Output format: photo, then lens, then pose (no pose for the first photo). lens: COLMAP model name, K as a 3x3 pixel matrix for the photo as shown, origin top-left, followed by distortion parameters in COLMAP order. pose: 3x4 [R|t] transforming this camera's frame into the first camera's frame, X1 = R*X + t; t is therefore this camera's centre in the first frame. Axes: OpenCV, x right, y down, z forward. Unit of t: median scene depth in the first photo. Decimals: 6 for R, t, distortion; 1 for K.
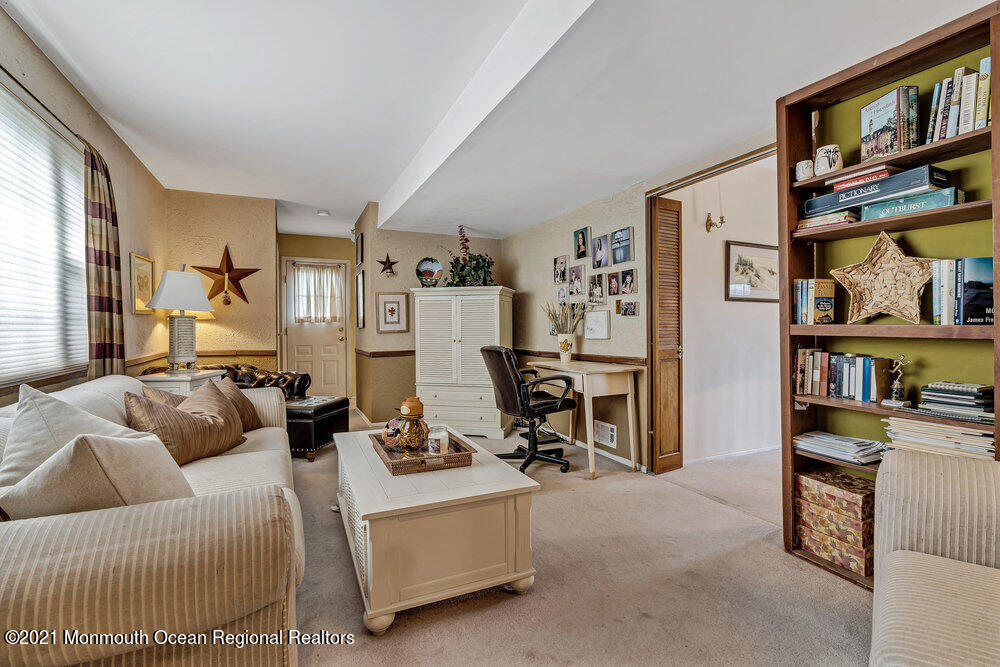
lens RADIAL K [[454.7, 0, 494.8], [0, 454.7, 333.4], [0, 0, 1]] dist [-0.010675, 0.000530]
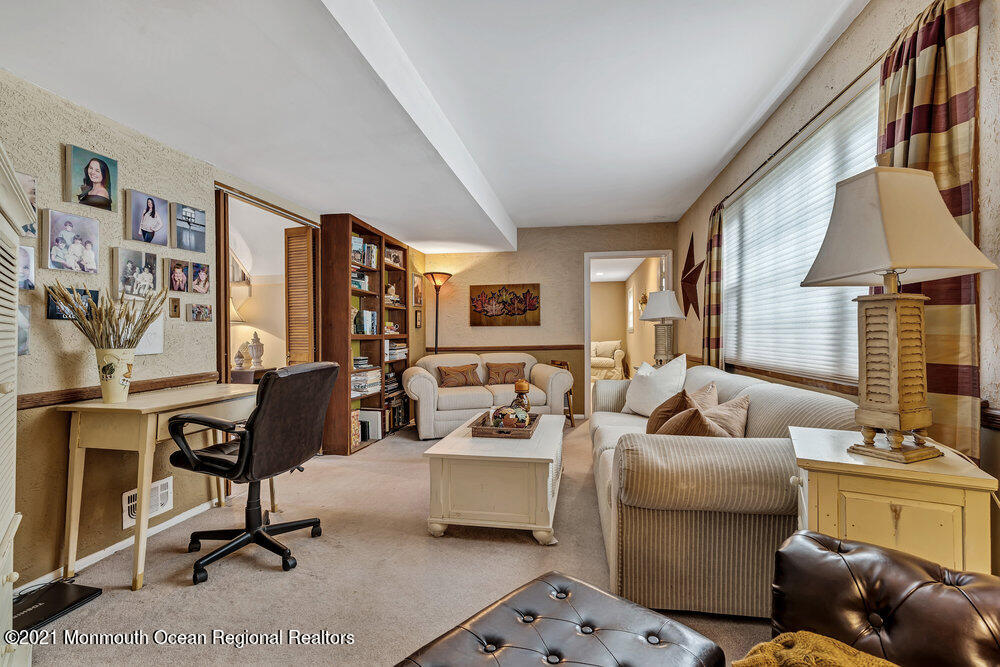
lens RADIAL K [[454.7, 0, 497.1], [0, 454.7, 338.9], [0, 0, 1]] dist [-0.010675, 0.000530]
pose [[-0.817786, 0.003906, 0.575510, -0.556171], [0.016105, 0.999741, 0.016099, -0.012839], [-0.575298, 0.022434, -0.817636, 1.292598]]
